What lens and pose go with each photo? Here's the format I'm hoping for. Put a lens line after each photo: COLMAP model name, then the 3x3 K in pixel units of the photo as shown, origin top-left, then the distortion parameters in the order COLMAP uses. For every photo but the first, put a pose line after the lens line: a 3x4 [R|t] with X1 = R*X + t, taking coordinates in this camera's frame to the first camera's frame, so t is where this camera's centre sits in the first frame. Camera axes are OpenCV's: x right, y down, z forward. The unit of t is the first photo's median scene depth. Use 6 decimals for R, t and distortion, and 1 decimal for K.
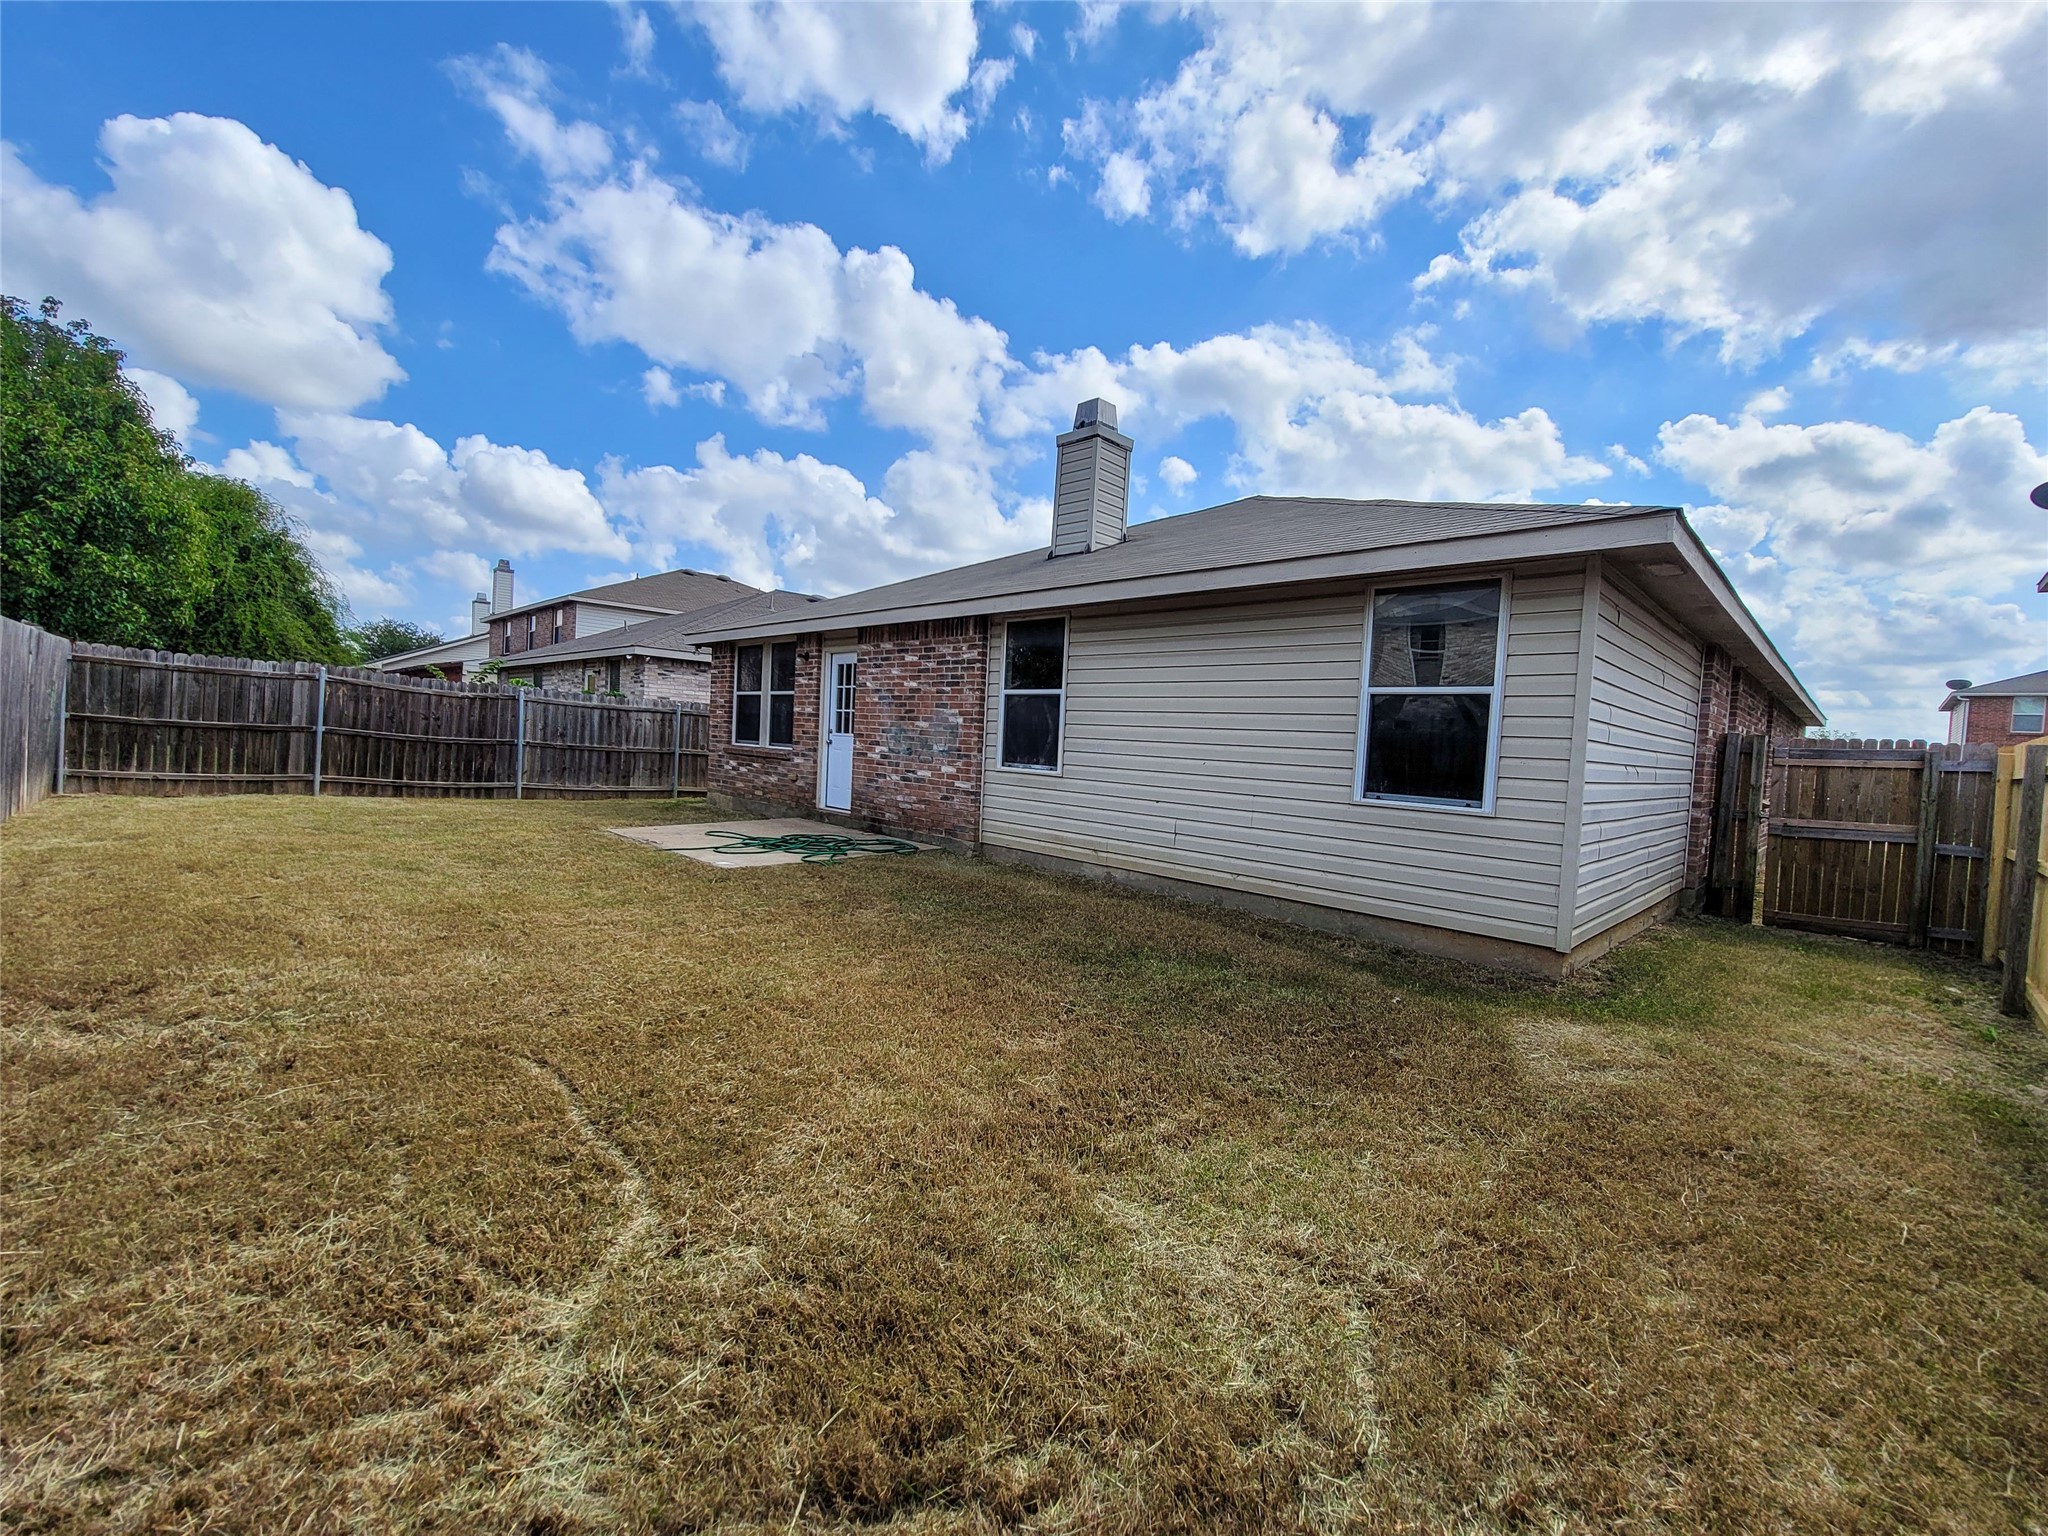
lens RADIAL K [[837.9, 0, 1032.4], [0, 837.9, 776.2], [0, 0, 1]] dist [-0.012720, 0.004265]
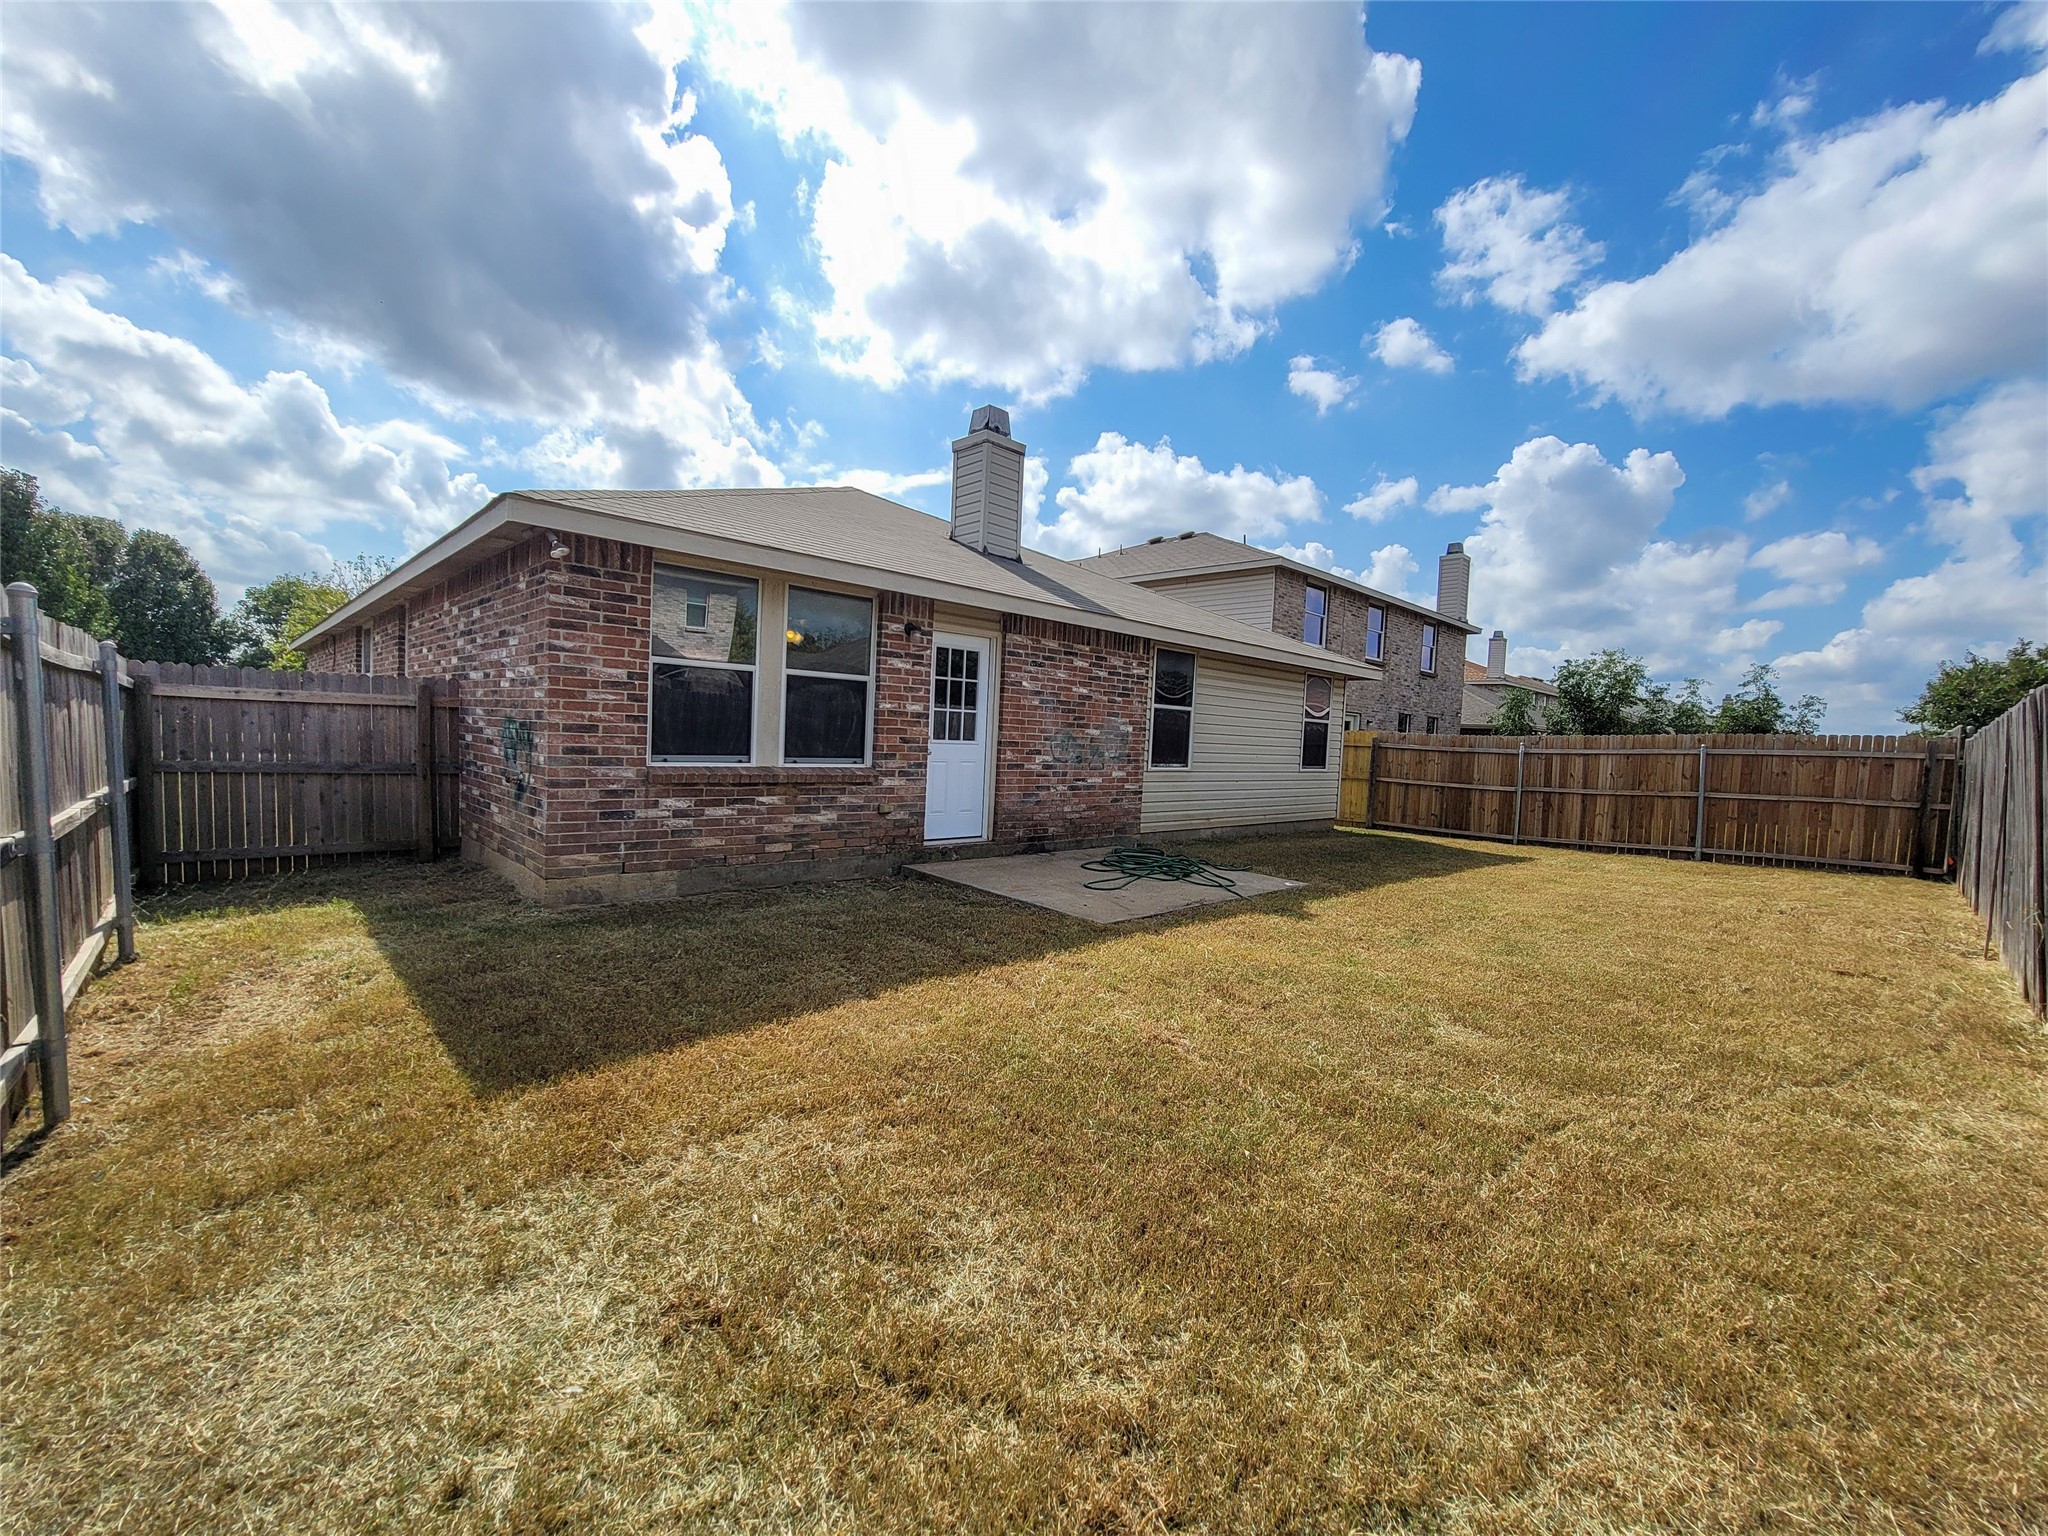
lens RADIAL K [[837.9, 0, 1032.4], [0, 837.9, 776.2], [0, 0, 1]] dist [-0.012720, 0.004265]
pose [[0.020055, -0.092406, 0.995519, -1.111473], [0.007611, 0.995705, 0.092270, -0.099726], [-0.999770, 0.005727, 0.020673, 1.025786]]
